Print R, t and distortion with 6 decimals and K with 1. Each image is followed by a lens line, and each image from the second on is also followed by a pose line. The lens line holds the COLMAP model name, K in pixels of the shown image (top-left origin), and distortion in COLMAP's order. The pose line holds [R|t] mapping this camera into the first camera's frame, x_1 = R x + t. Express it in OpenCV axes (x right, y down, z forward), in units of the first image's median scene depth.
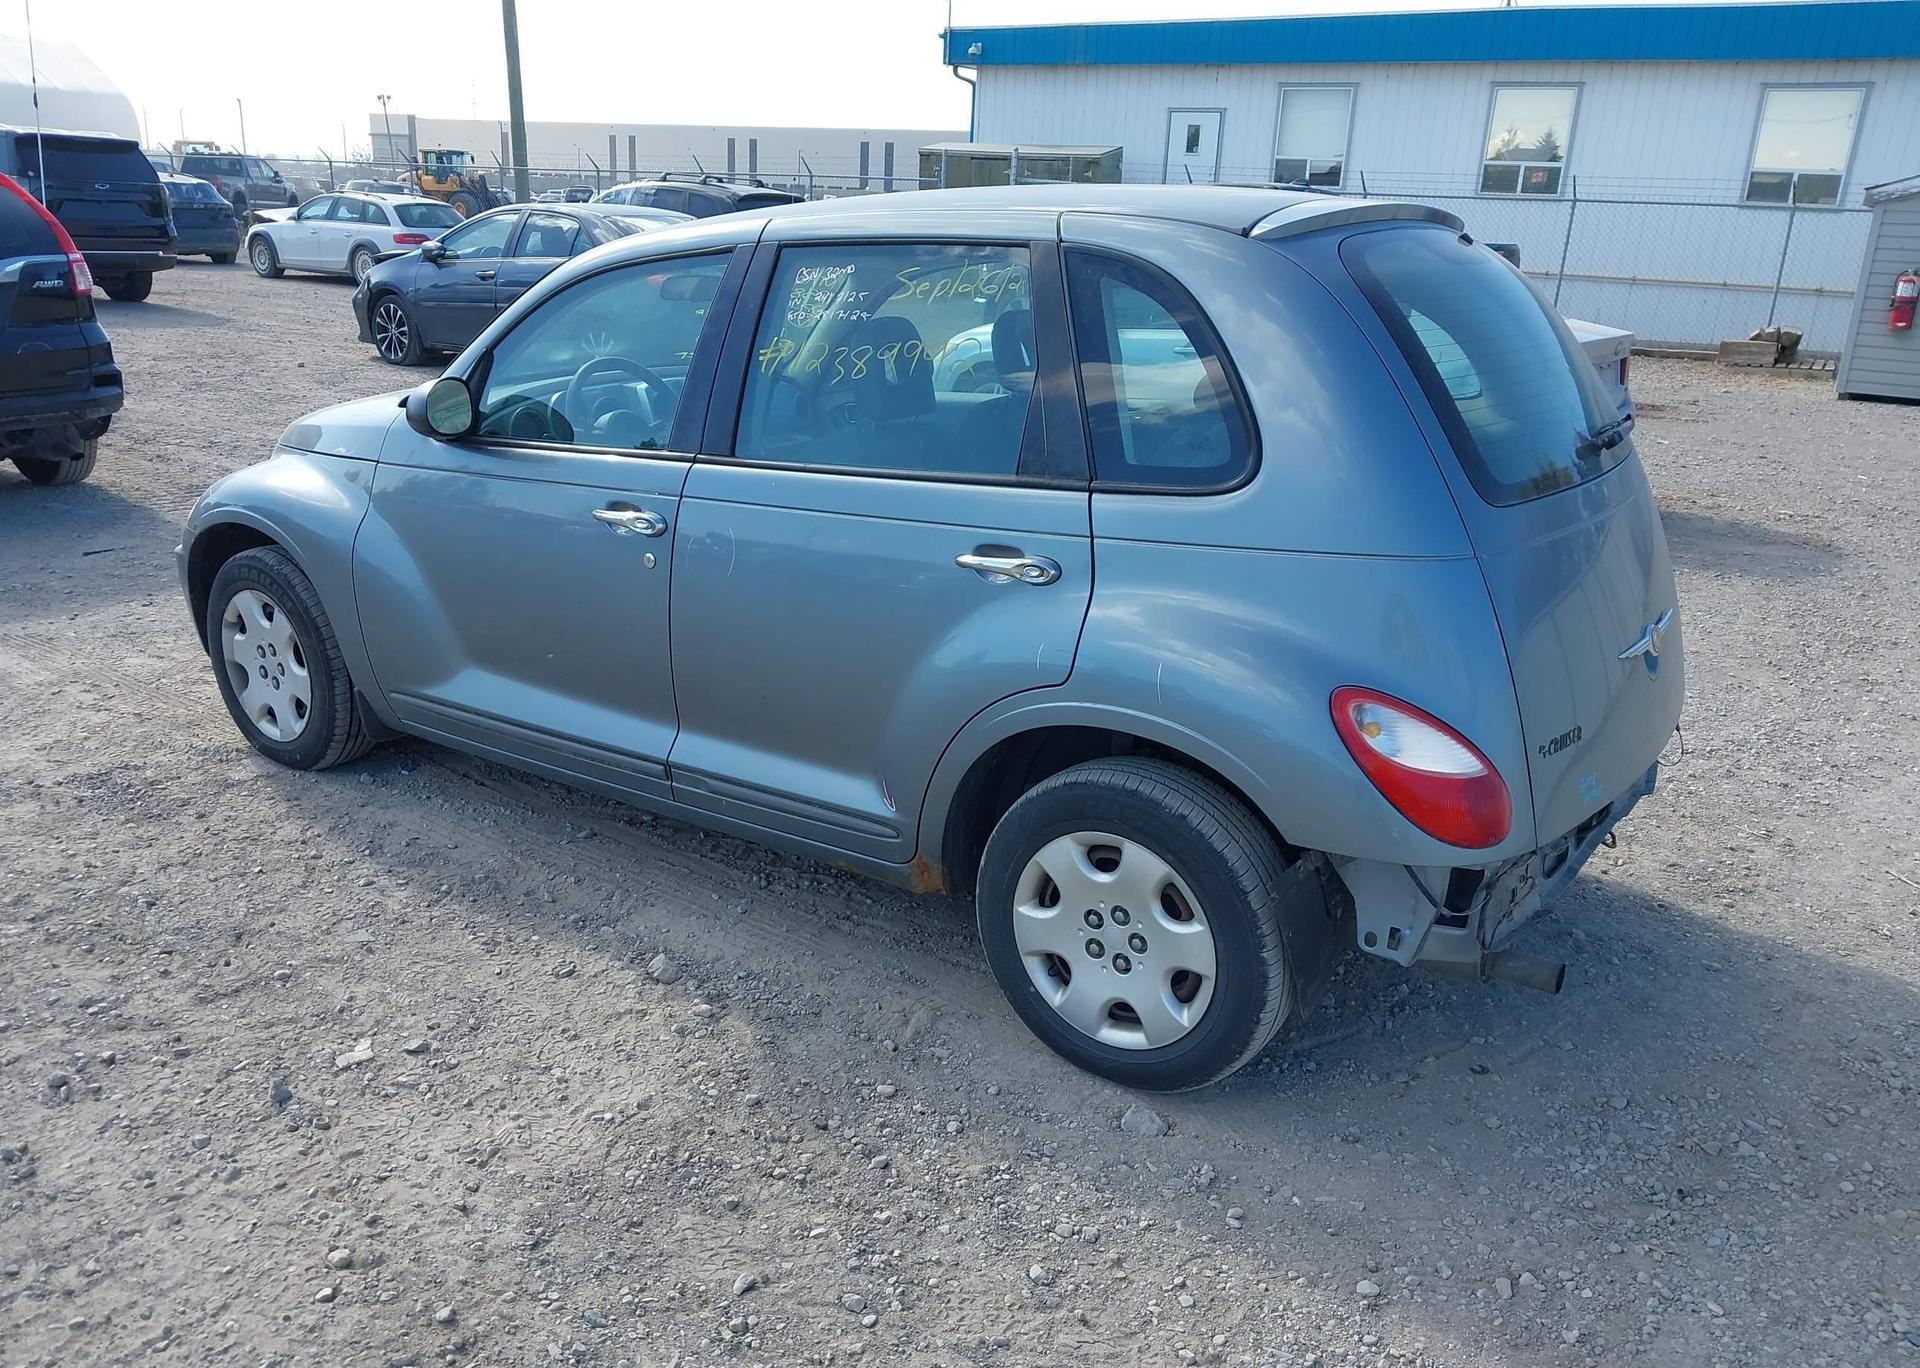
lens RADIAL K [[1541.4, 0, 962.3], [0, 1541.4, 711.9], [0, 0, 1]] dist [0.011713, -0.006357]
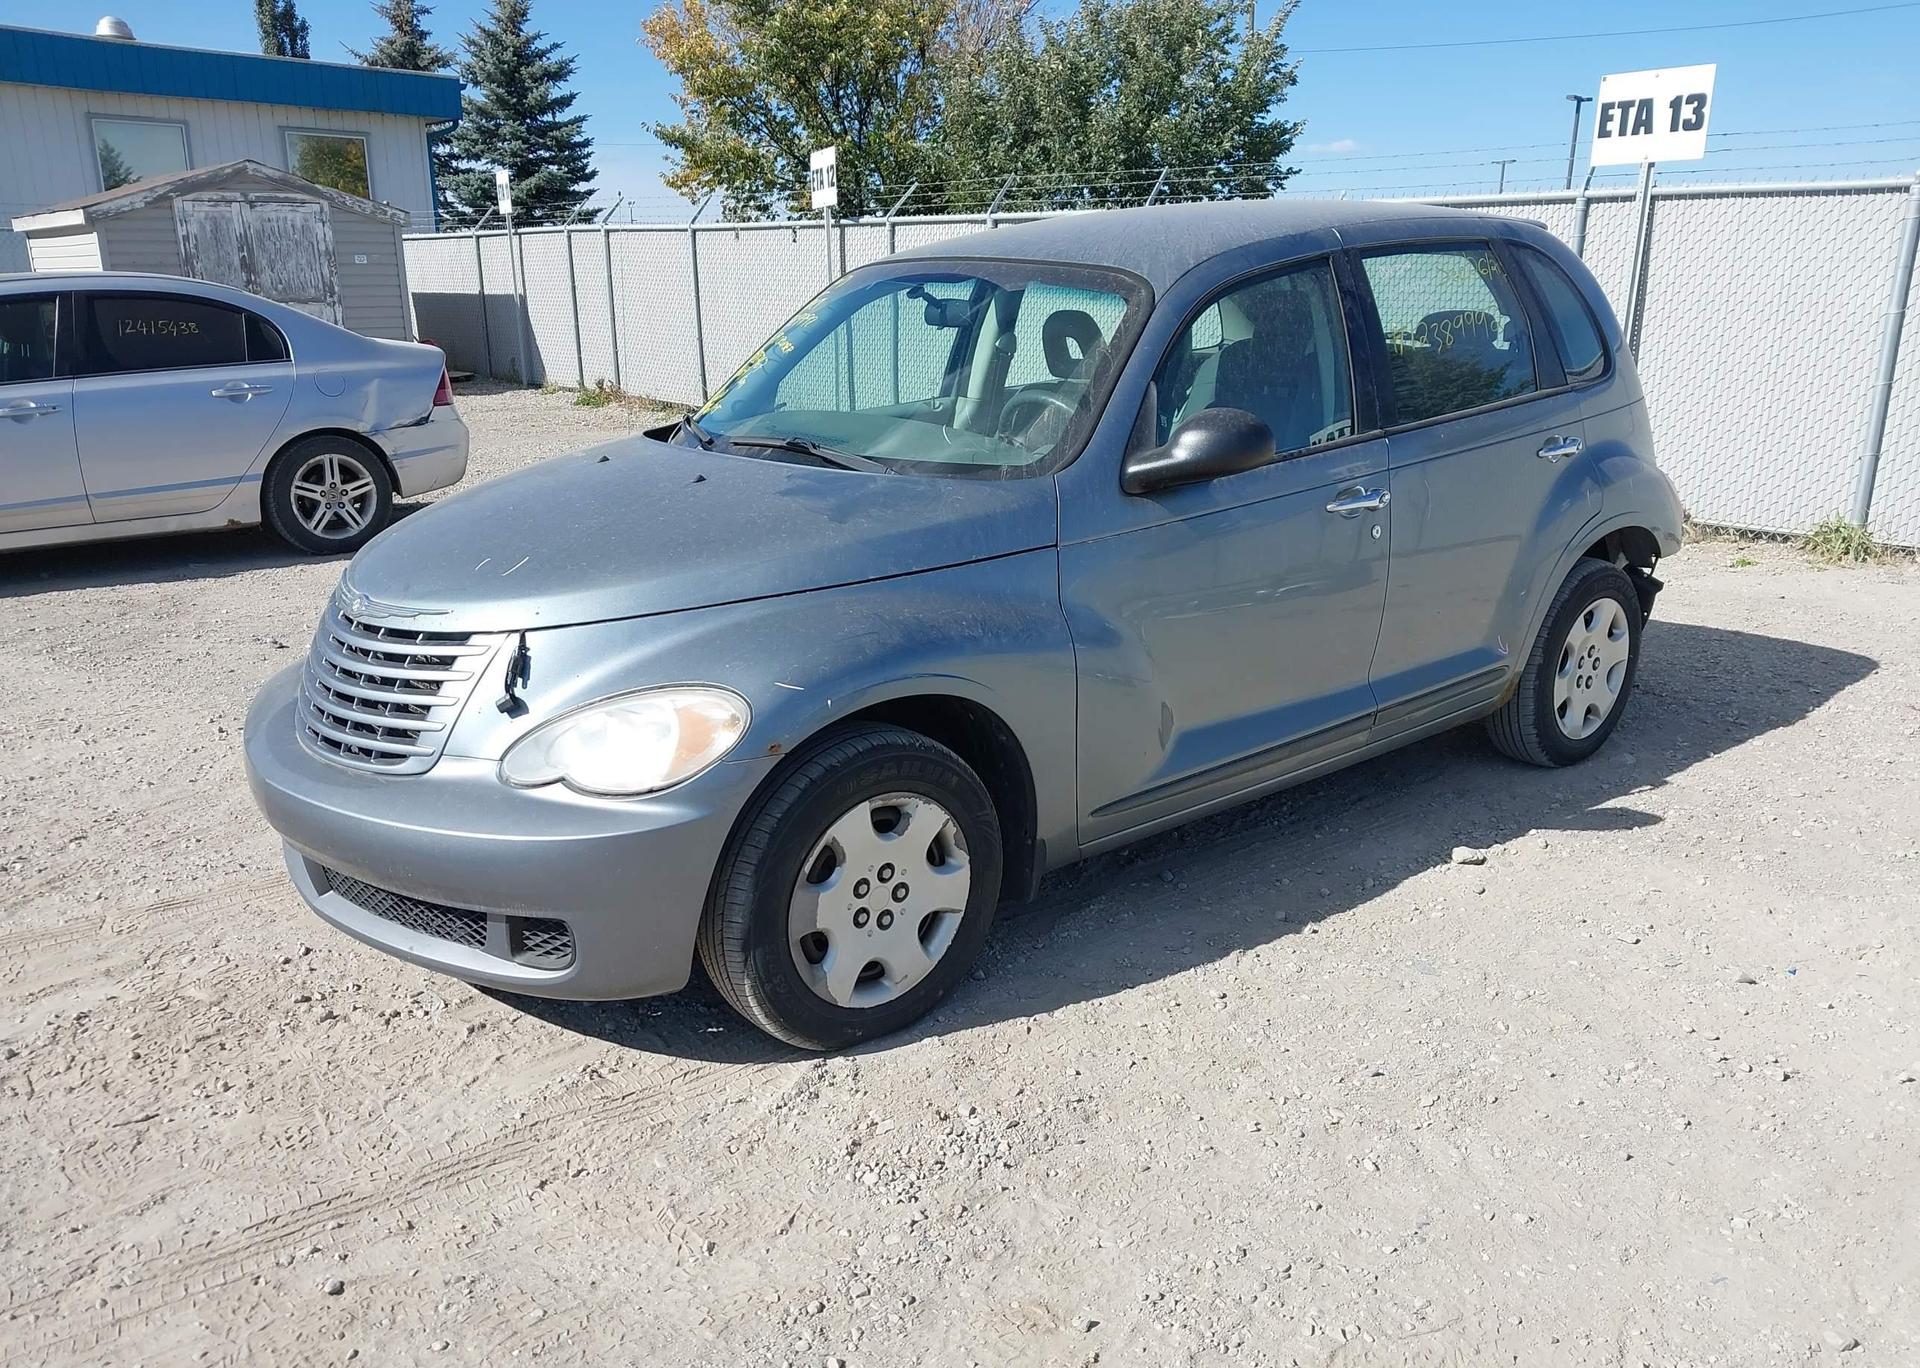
lens RADIAL K [[1541.4, 0, 963.5], [0, 1541.4, 702.4], [0, 0, 1]] dist [0.011713, -0.006357]
pose [[0.251519, -0.297623, 0.920955, -1.350205], [0.313628, 0.925265, 0.213362, -0.317455], [-0.915629, 0.235172, 0.326065, 0.938836]]
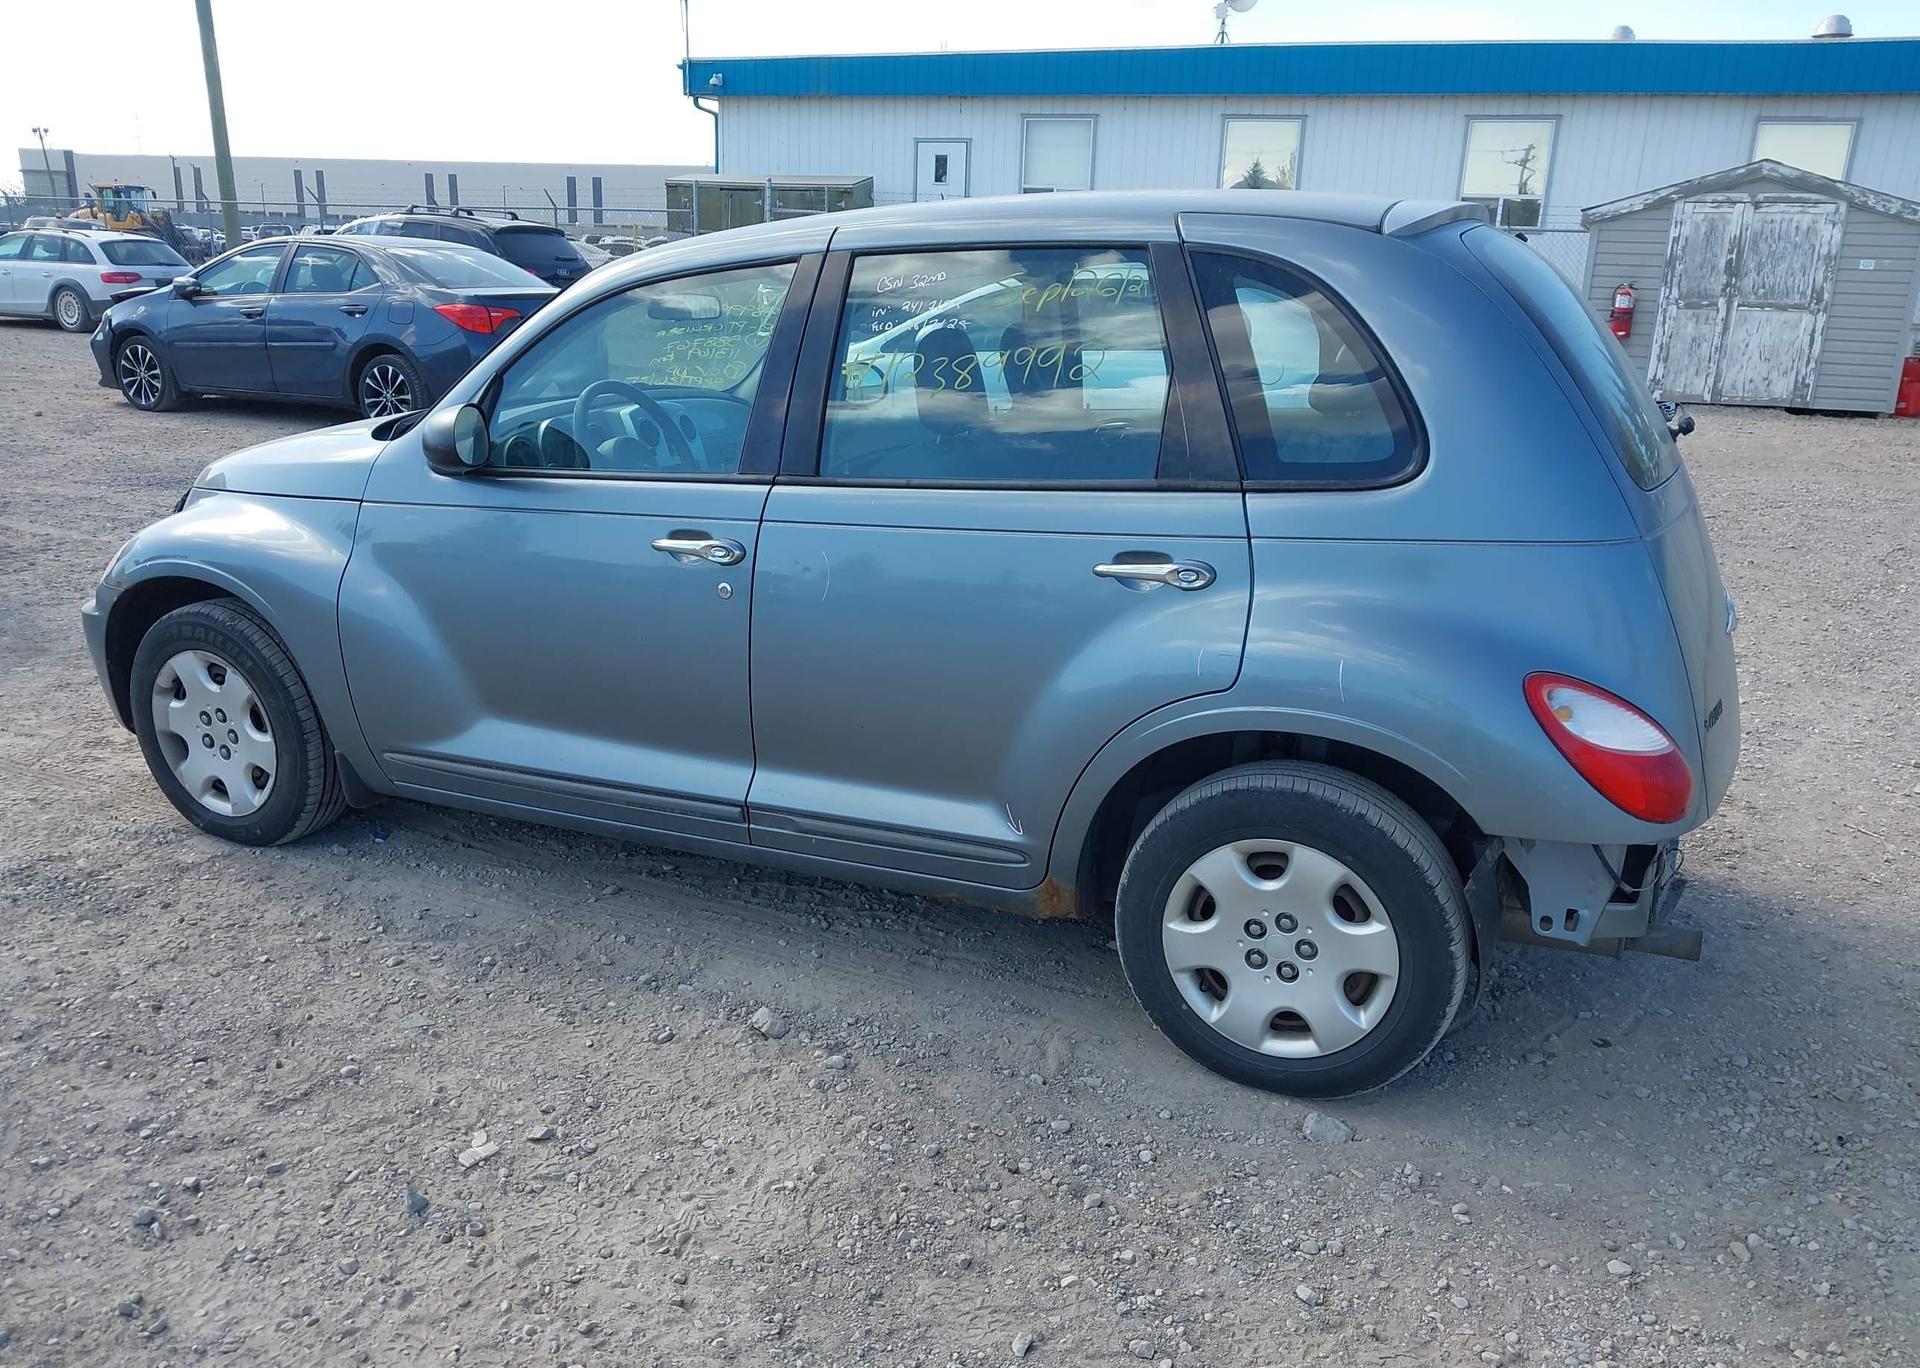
lens RADIAL K [[1541.4, 0, 962.4], [0, 1541.4, 704.6], [0, 0, 1]] dist [0.011713, -0.006357]
pose [[0.983606, -0.062657, 0.169096, -0.223958], [0.066656, 0.997612, -0.018071, -0.001824], [-0.167560, 0.029046, 0.985434, 0.051443]]
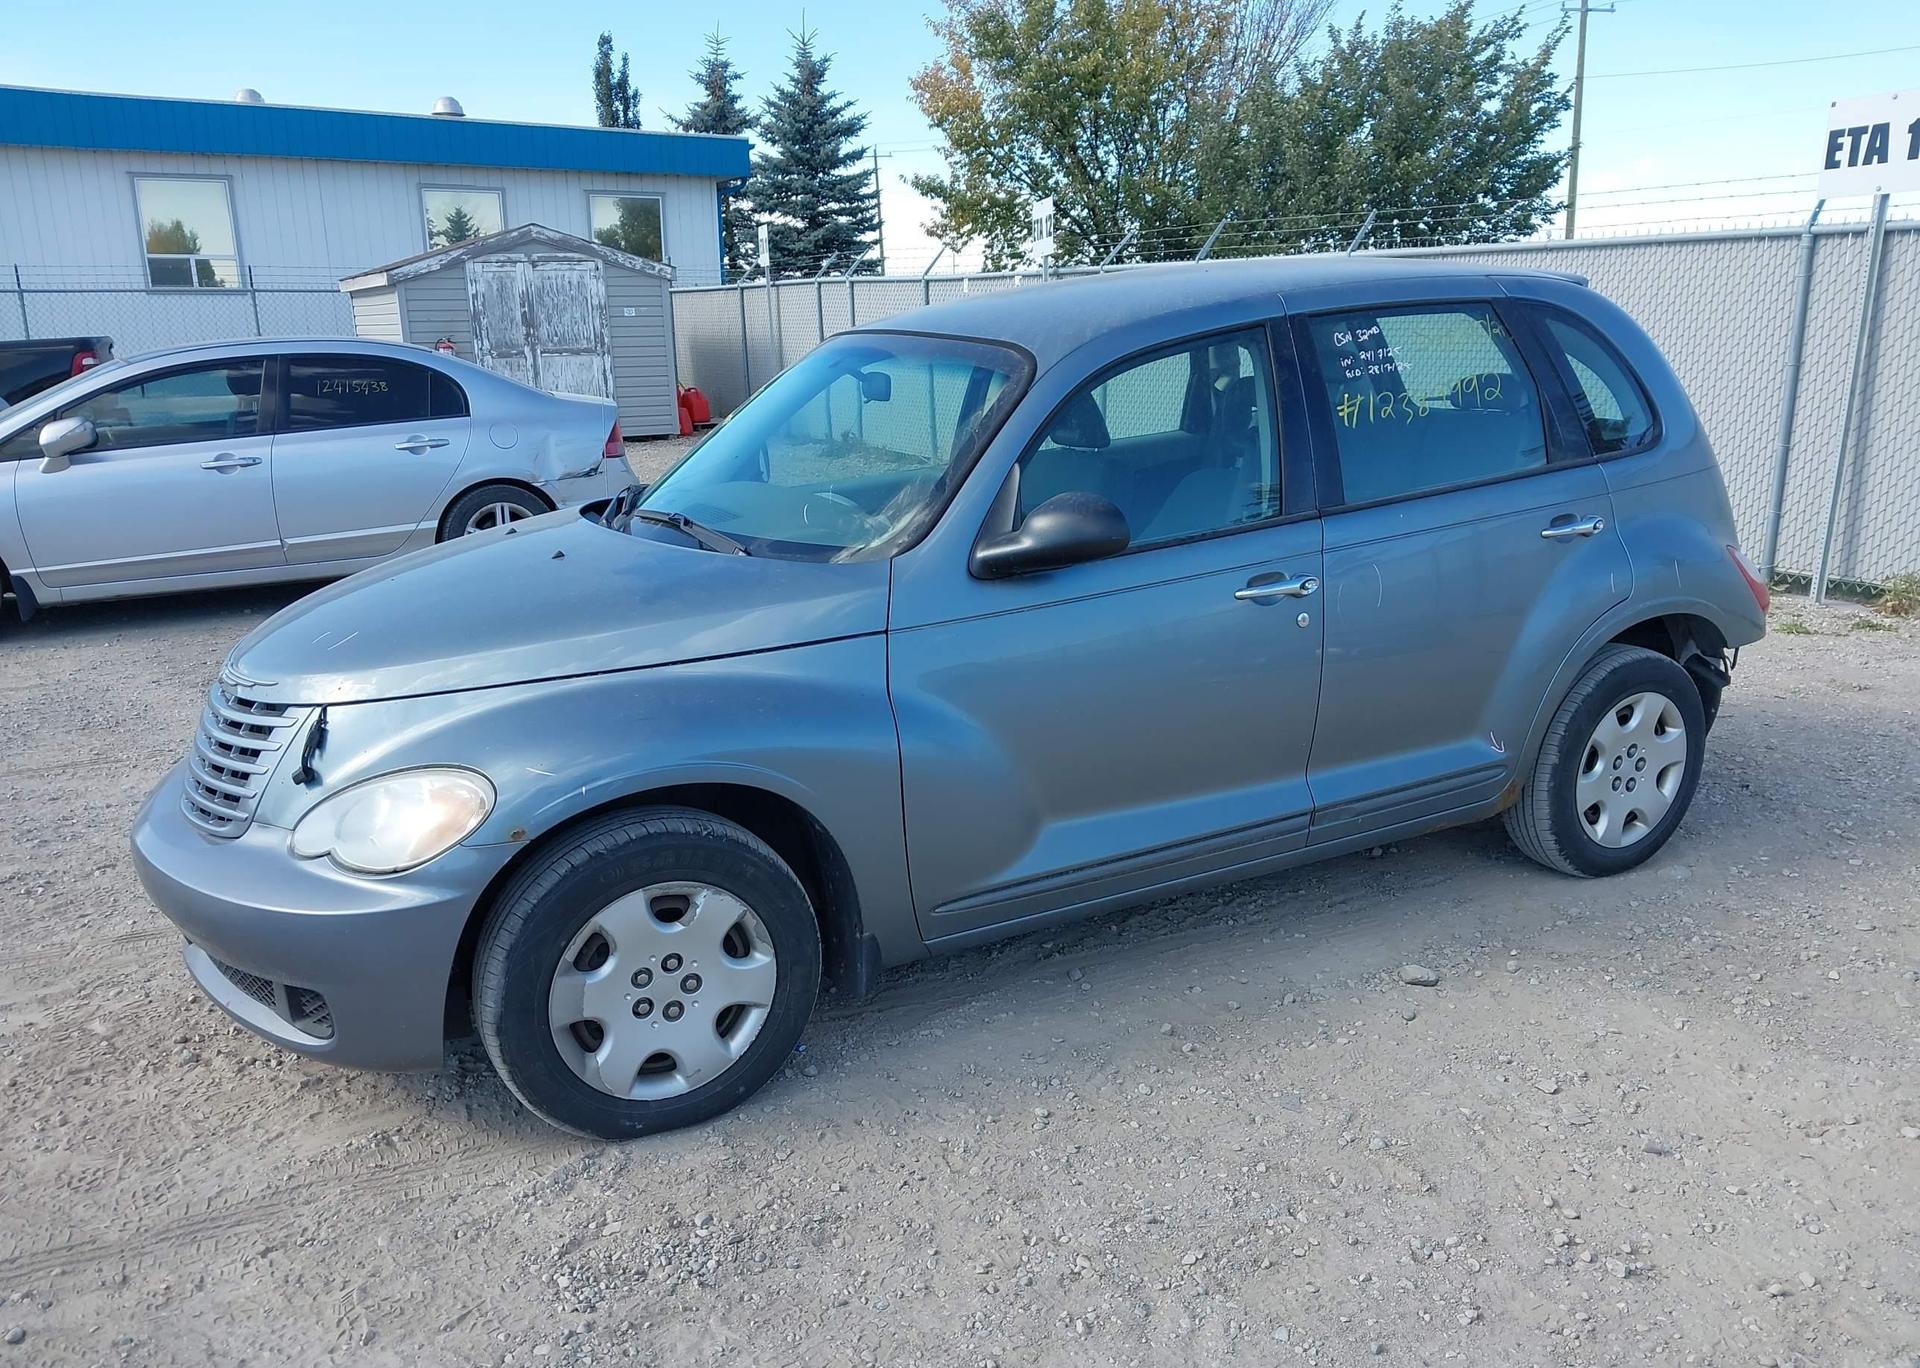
lens RADIAL K [[1541.4, 0, 963.9], [0, 1541.4, 692.3], [0, 0, 1]] dist [0.011713, -0.006357]
pose [[0.441583, -0.257867, 0.859366, -1.211894], [0.310989, 0.942422, 0.122988, -0.251520], [-0.841600, 0.212944, 0.496352, 0.688028]]
